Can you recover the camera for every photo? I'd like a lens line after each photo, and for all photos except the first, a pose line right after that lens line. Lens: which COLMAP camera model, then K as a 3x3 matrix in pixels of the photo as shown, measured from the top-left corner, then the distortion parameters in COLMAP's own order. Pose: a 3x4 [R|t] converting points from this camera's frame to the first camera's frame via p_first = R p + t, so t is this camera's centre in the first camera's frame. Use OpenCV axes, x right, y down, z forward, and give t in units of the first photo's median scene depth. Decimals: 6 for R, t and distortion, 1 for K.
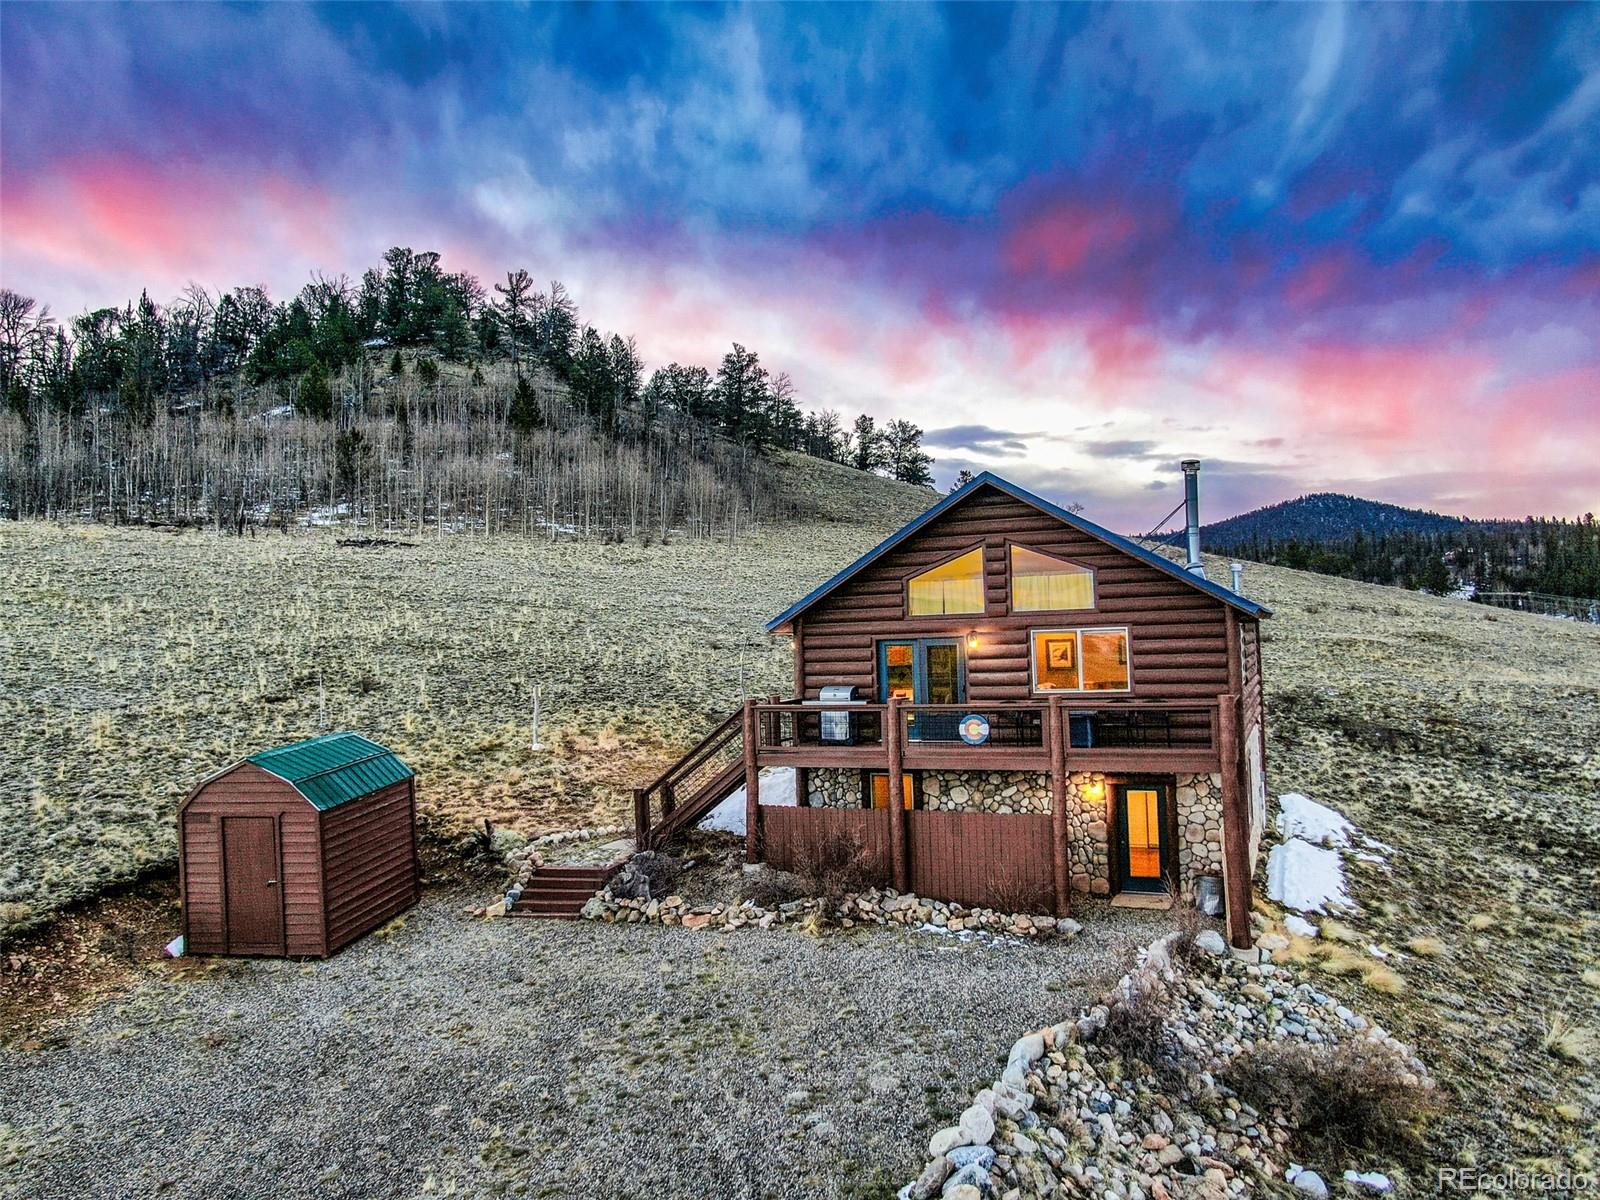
lens RADIAL K [[1106.3, 0, 800.0], [0, 1106.3, 600.0], [0, 0, 1]] dist [-0.004413, -0.005018]
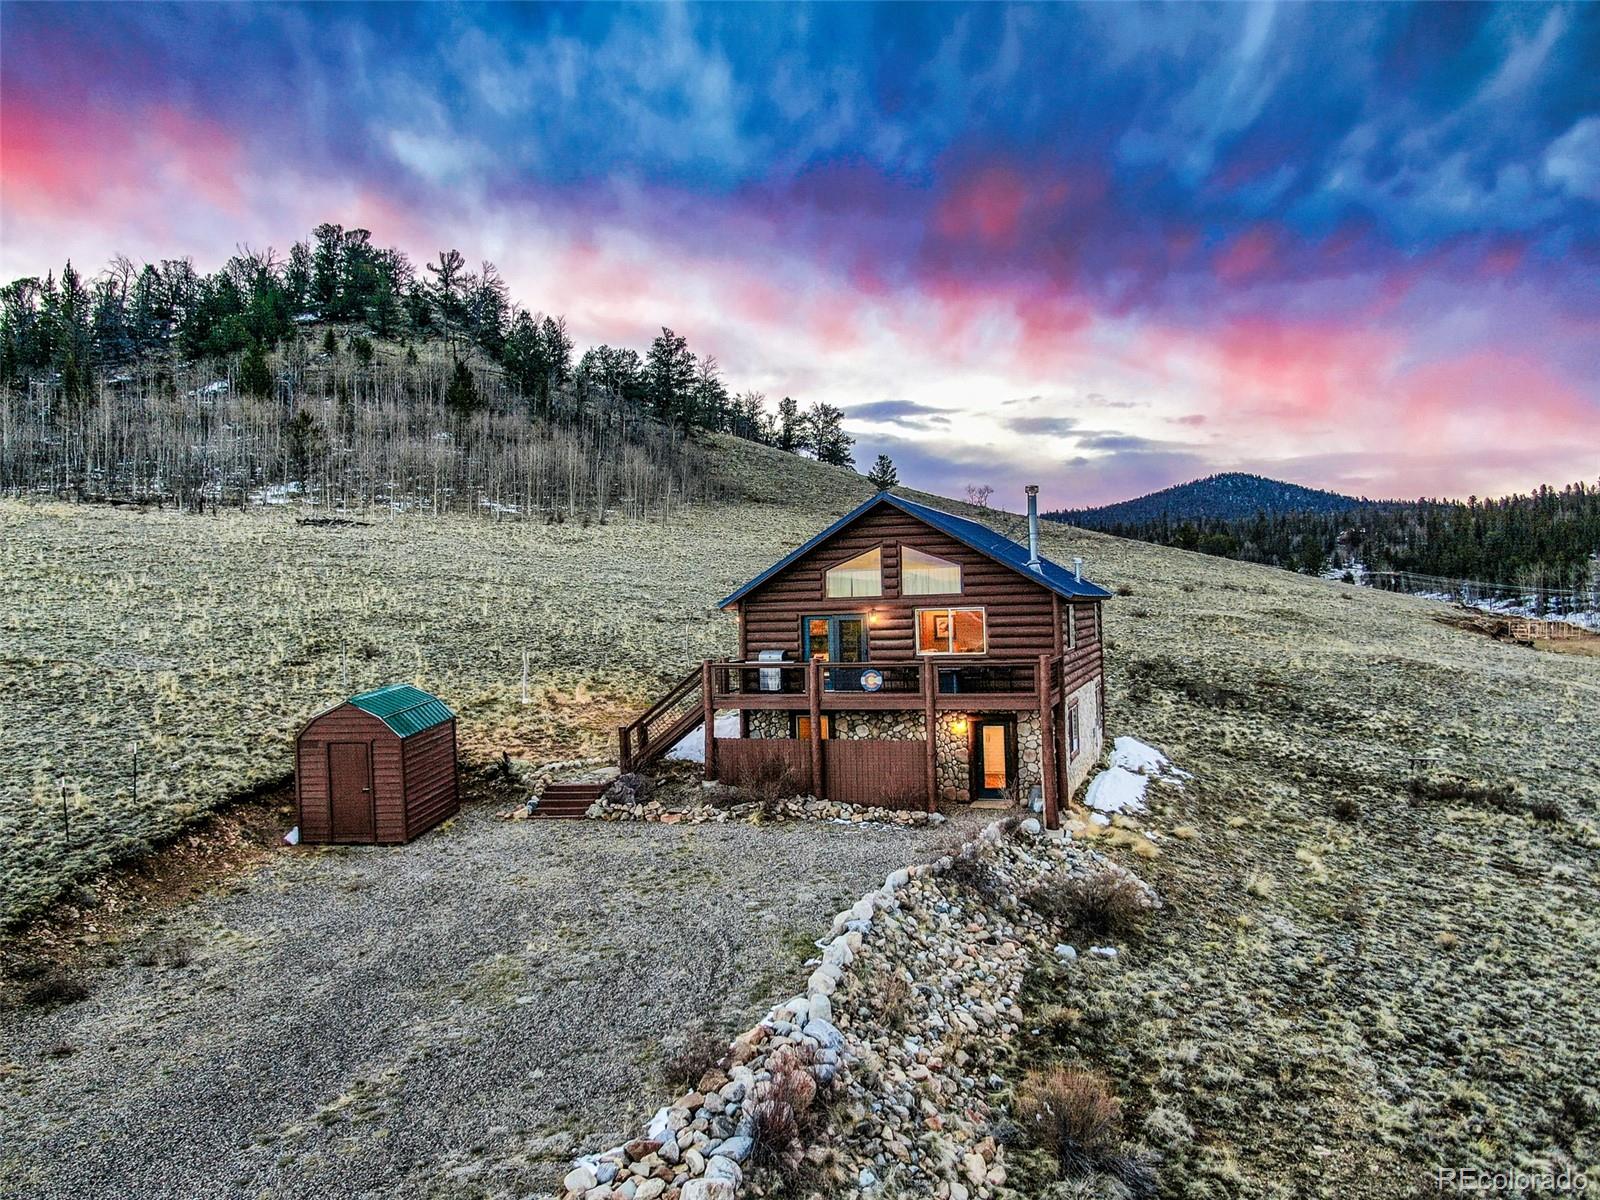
lens RADIAL K [[1106.3, 0, 800.0], [0, 1106.3, 600.0], [0, 0, 1]] dist [-0.004413, -0.005018]
pose [[0.997481, 0.004336, 0.070803, -0.017260], [-0.006038, 0.999698, 0.023837, -0.009239], [-0.070678, -0.024204, 0.997205, -0.208824]]
